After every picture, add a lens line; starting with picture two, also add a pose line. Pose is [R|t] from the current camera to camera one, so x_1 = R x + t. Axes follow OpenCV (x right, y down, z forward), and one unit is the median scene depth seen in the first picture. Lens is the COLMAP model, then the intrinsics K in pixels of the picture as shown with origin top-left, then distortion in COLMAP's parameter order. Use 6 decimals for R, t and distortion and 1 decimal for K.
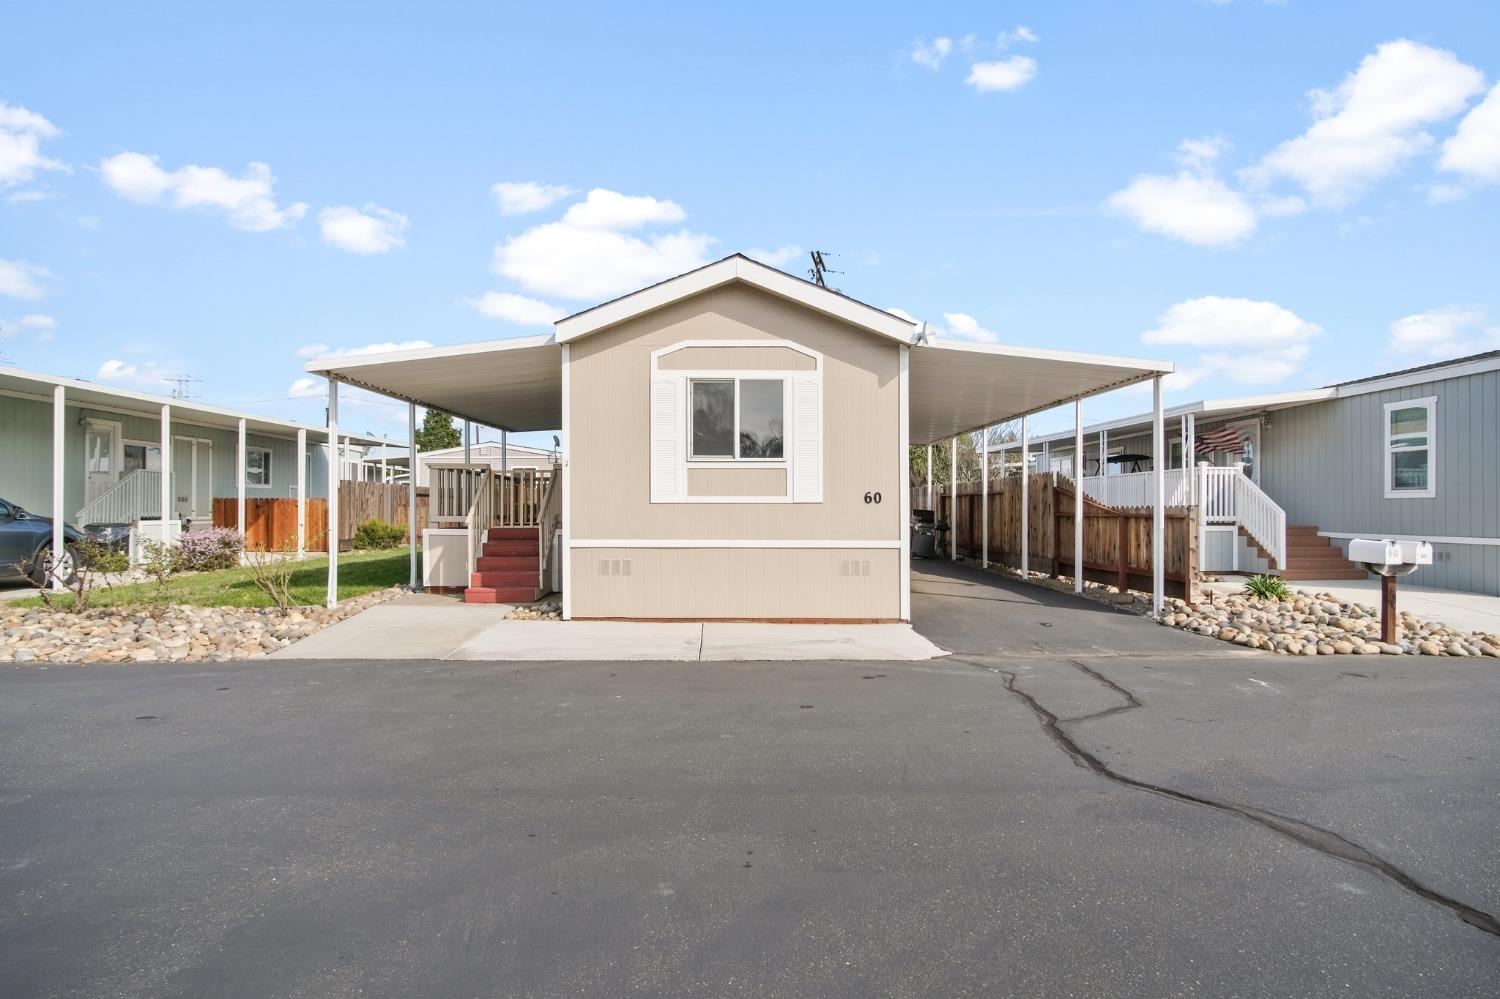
lens RADIAL K [[808.5, 0, 745.4], [0, 808.5, 500.4], [0, 0, 1]] dist [-0.017323, 0.000724]
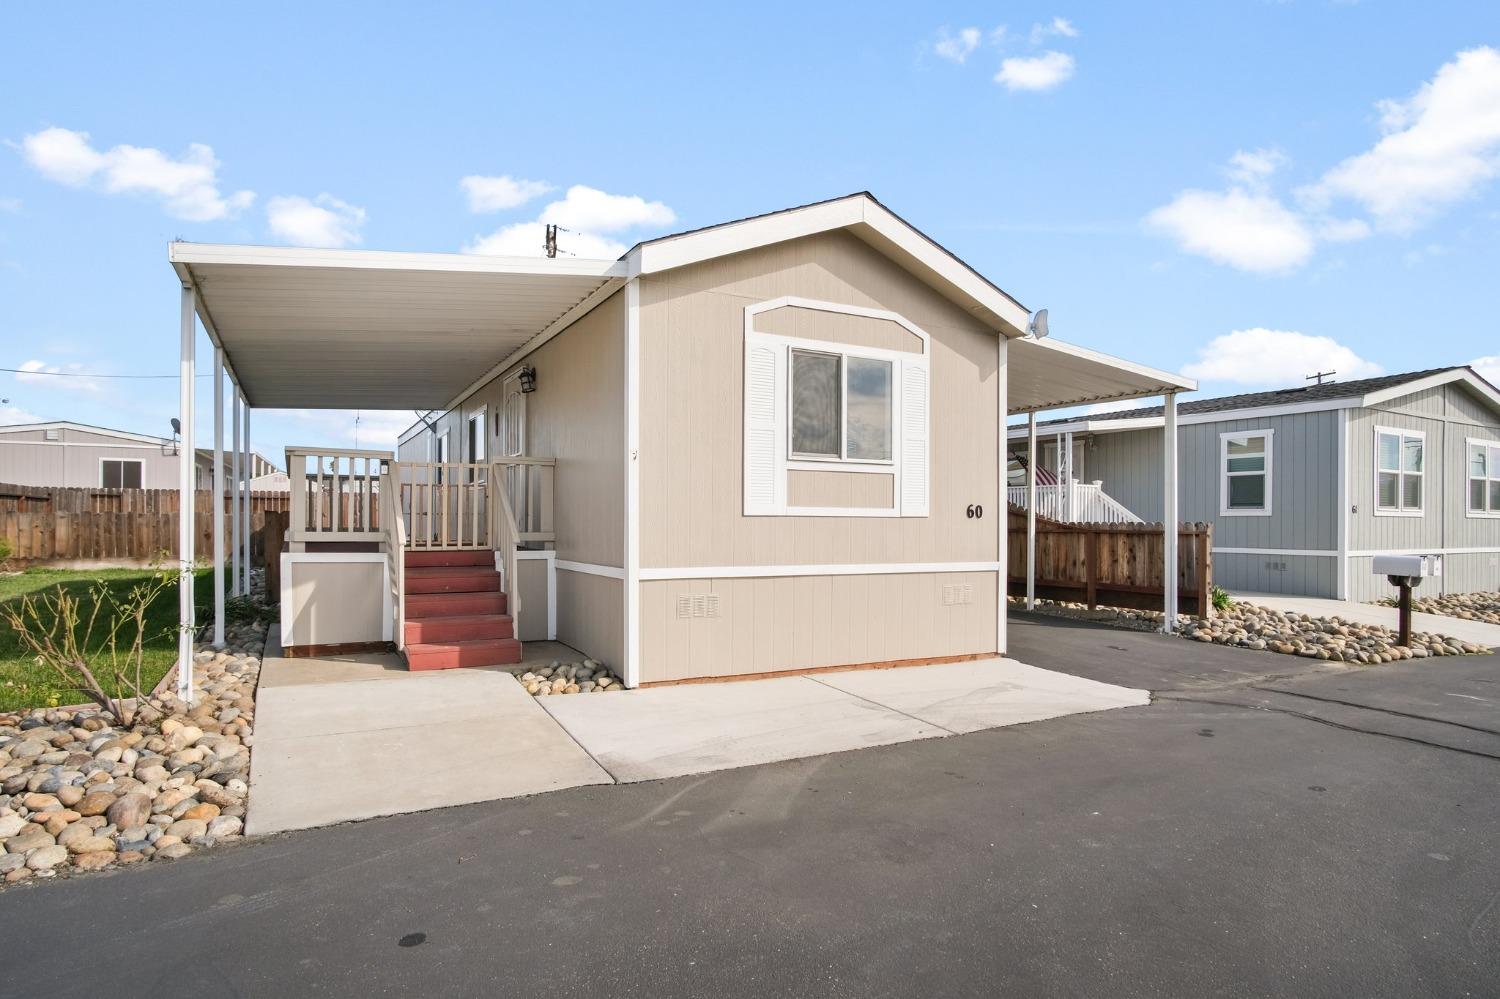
lens RADIAL K [[837.1, 0, 753.8], [0, 837.1, 517.2], [0, 0, 1]] dist [-0.021166, 0.000098]
pose [[0.886179, 0.007545, 0.463281, -0.451787], [-0.011307, 0.999922, 0.005343, 0.000522], [-0.463205, -0.009973, 0.886195, 0.331693]]
